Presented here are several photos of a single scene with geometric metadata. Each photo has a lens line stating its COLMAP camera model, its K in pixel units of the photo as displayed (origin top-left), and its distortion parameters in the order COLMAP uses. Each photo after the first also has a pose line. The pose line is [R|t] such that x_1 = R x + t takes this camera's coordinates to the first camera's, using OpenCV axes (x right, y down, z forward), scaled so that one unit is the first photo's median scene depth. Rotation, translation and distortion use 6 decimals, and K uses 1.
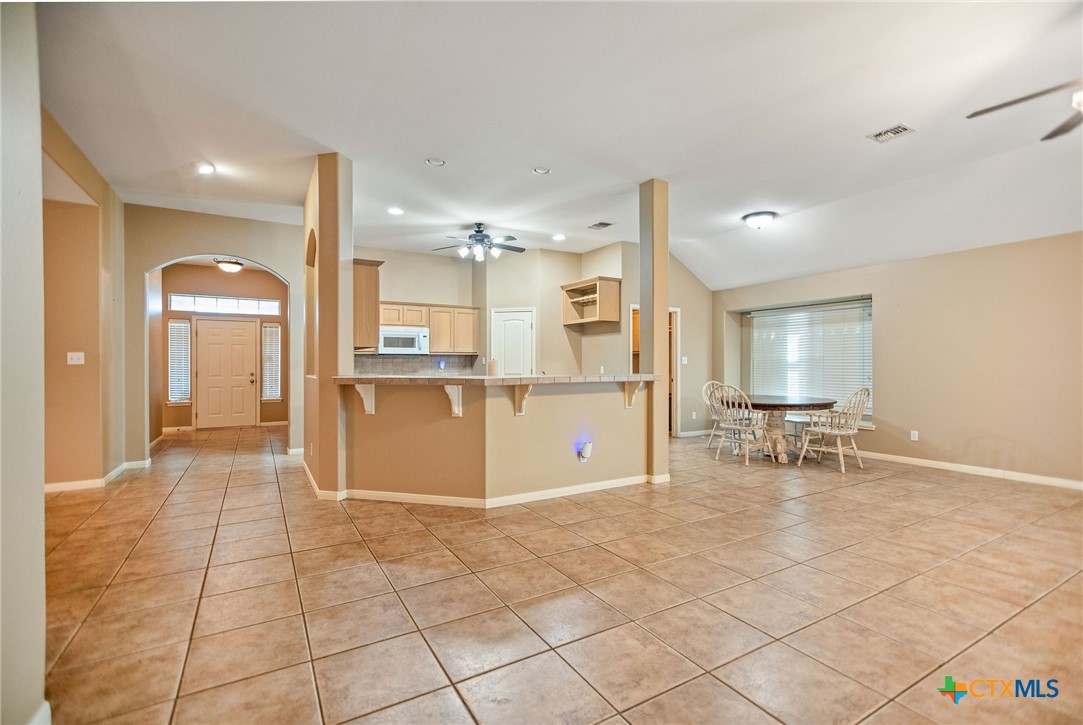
lens RADIAL K [[478.2, 0, 541.5], [0, 478.2, 362.5], [0, 0, 1]] dist [0.032175, 0.000151]
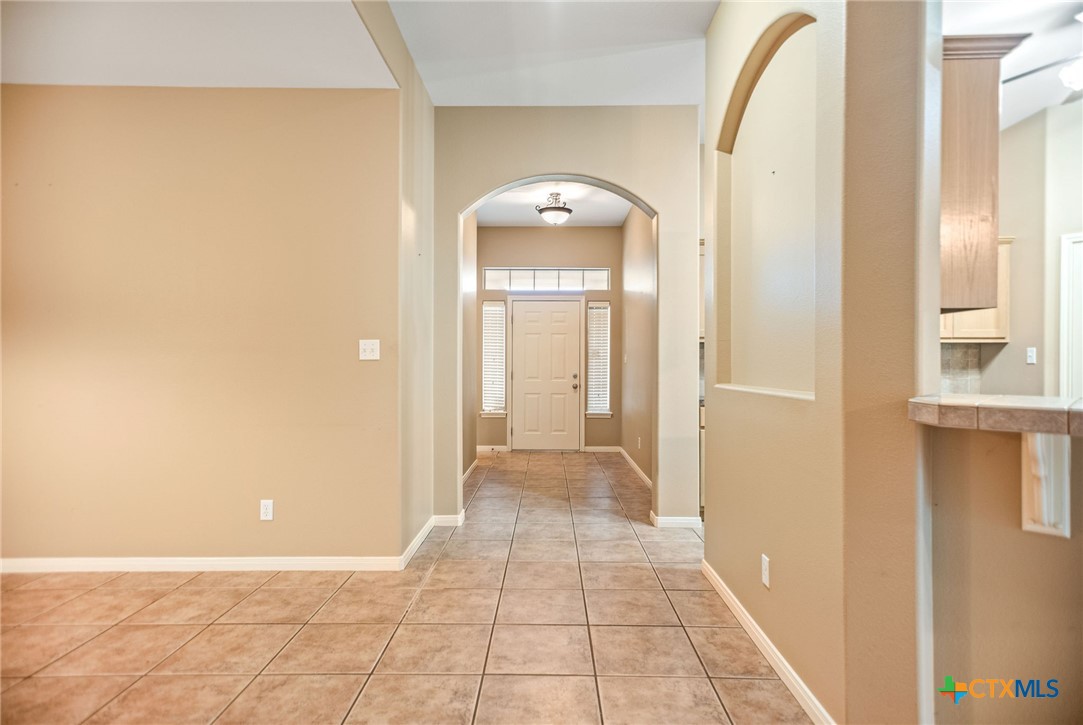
lens RADIAL K [[600.9, 0, 541.5], [0, 600.9, 362.5], [0, 0, 1]] dist [-0.000749, -0.000046]
pose [[0.852599, 0.003346, -0.522555, -0.205604], [-0.002437, 0.999994, 0.002427, 0.002595], [0.522560, -0.000796, 0.852602, 0.259361]]
